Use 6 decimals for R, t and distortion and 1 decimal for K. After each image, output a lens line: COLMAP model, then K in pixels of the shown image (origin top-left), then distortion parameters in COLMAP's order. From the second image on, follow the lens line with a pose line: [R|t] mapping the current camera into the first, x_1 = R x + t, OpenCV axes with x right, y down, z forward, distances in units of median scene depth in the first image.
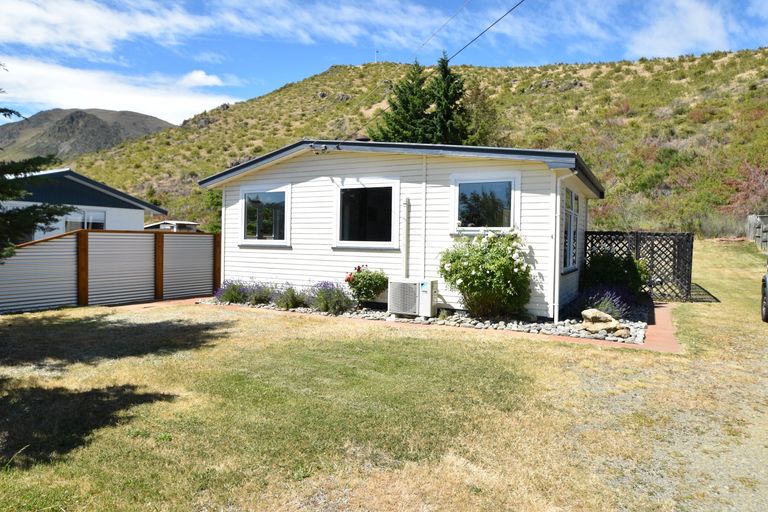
lens RADIAL K [[485.3, 0, 384.0], [0, 485.3, 256.0], [0, 0, 1]] dist [-0.004605, 0.000987]
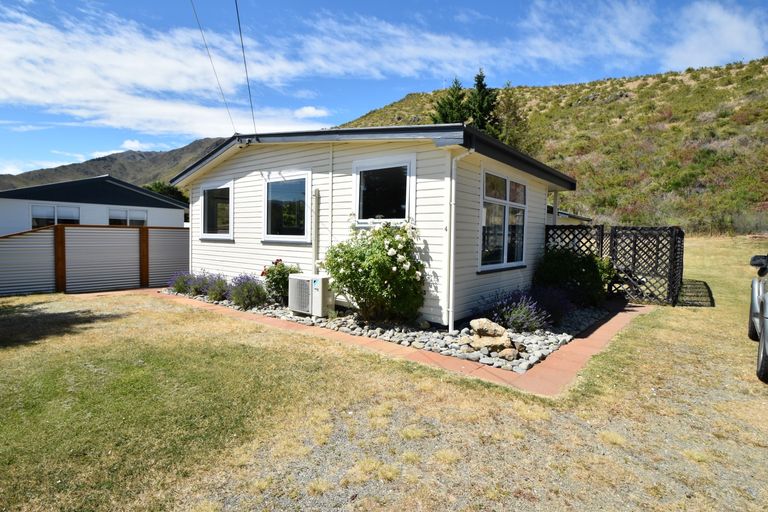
lens RADIAL K [[387.8, 0, 384.0], [0, 387.8, 256.0], [0, 0, 1]] dist [-0.000607, -0.010970]
pose [[0.982556, 0.012026, -0.185579, 0.078819], [-0.008793, 0.999795, 0.018232, -0.001070], [0.185760, -0.016282, 0.982460, 0.068644]]
